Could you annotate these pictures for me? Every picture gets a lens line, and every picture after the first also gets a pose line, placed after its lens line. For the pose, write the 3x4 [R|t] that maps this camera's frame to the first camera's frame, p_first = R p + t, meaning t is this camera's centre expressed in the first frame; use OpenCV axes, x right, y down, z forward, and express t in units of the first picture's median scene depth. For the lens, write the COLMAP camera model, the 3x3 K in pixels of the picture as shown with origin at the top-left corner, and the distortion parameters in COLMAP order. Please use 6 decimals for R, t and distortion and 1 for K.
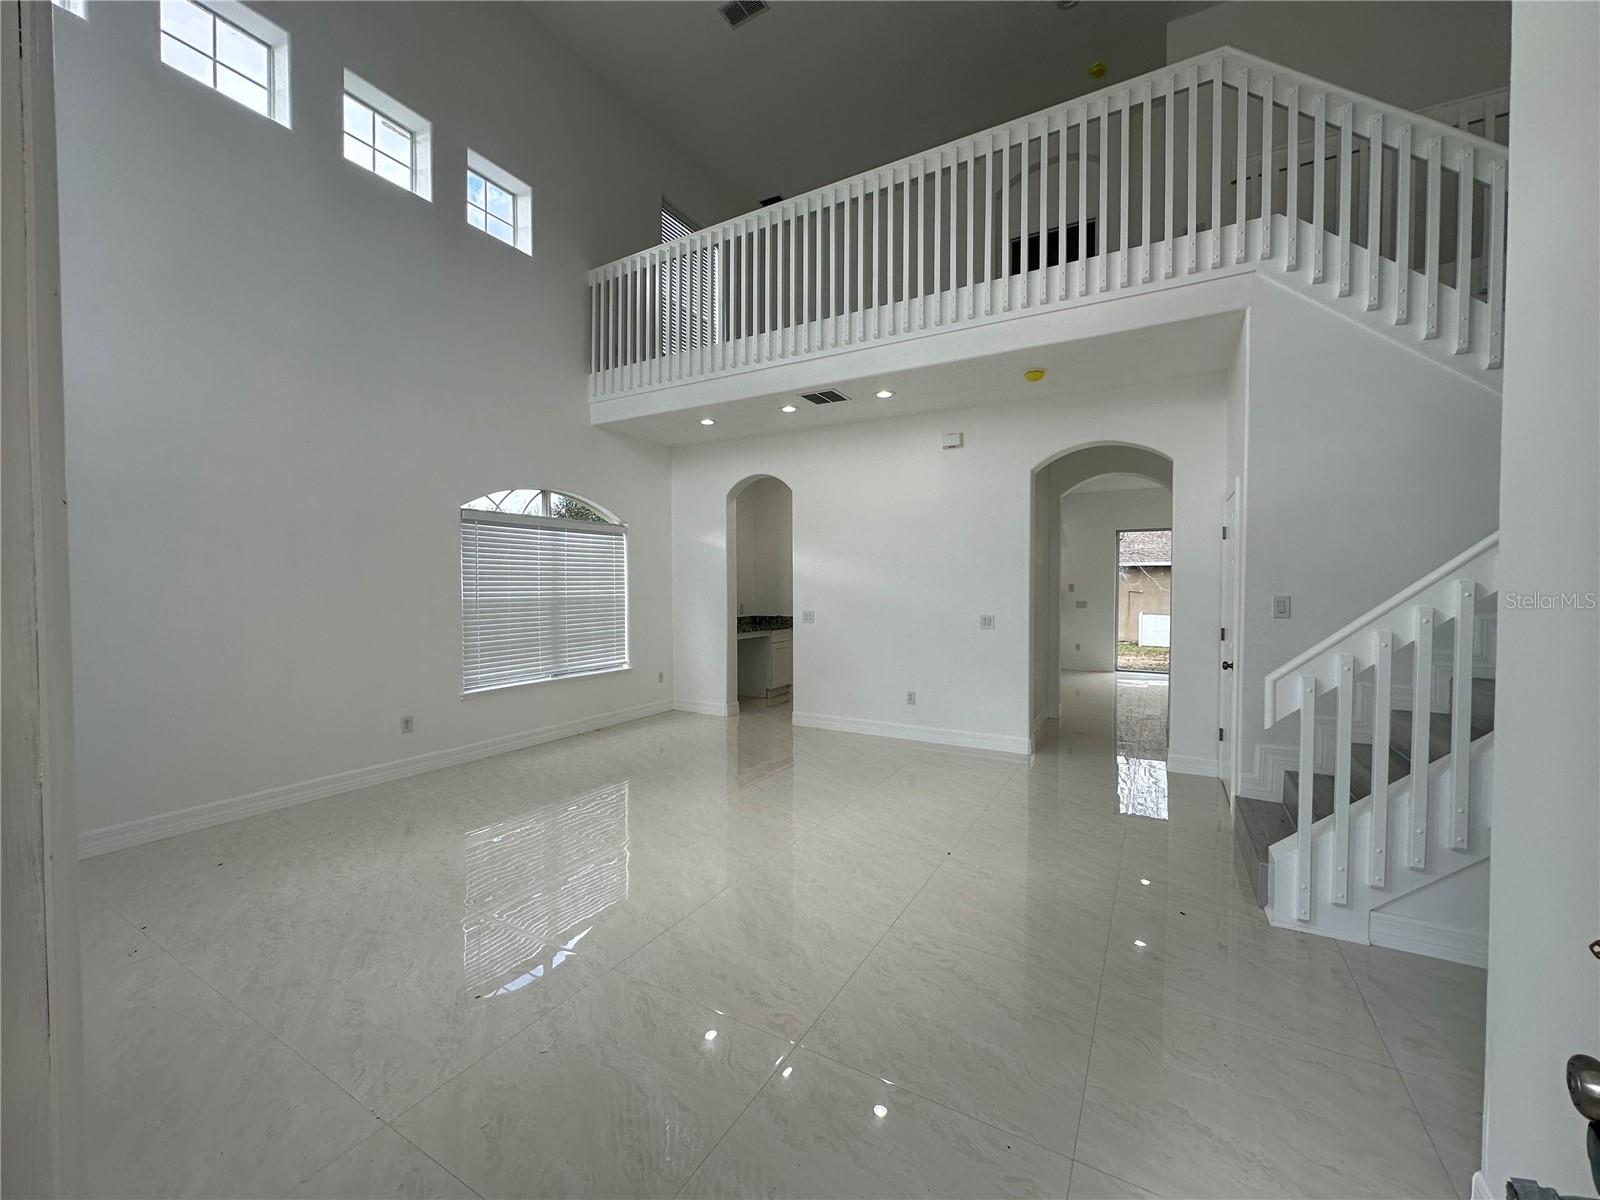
lens RADIAL K [[638.4, 0, 801.2], [0, 638.4, 599.2], [0, 0, 1]] dist [-0.005031, 0.000648]
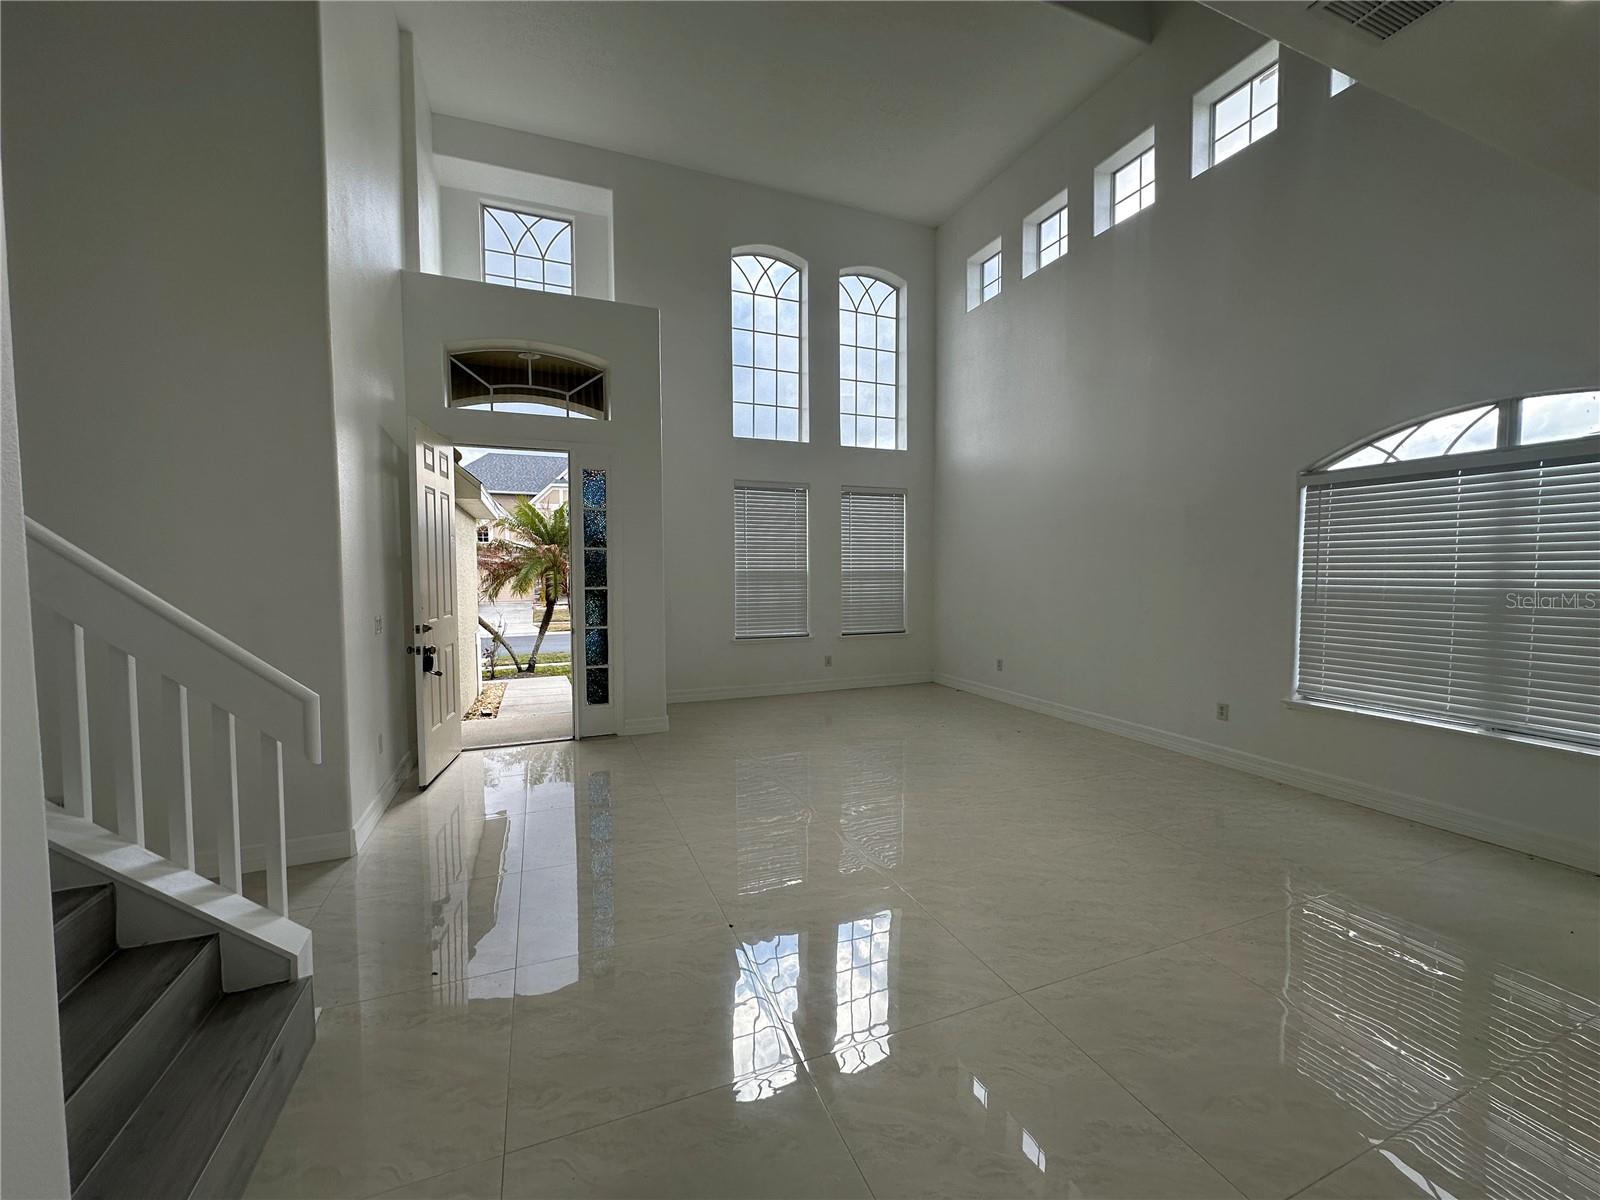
lens RADIAL K [[638.4, 0, 801.2], [0, 638.4, 599.2], [0, 0, 1]] dist [-0.005031, 0.000648]
pose [[-0.621522, 0.035162, -0.782607, 0.474970], [-0.012669, 0.998410, 0.054919, -0.019332], [0.783294, 0.044048, -0.620088, 0.942585]]
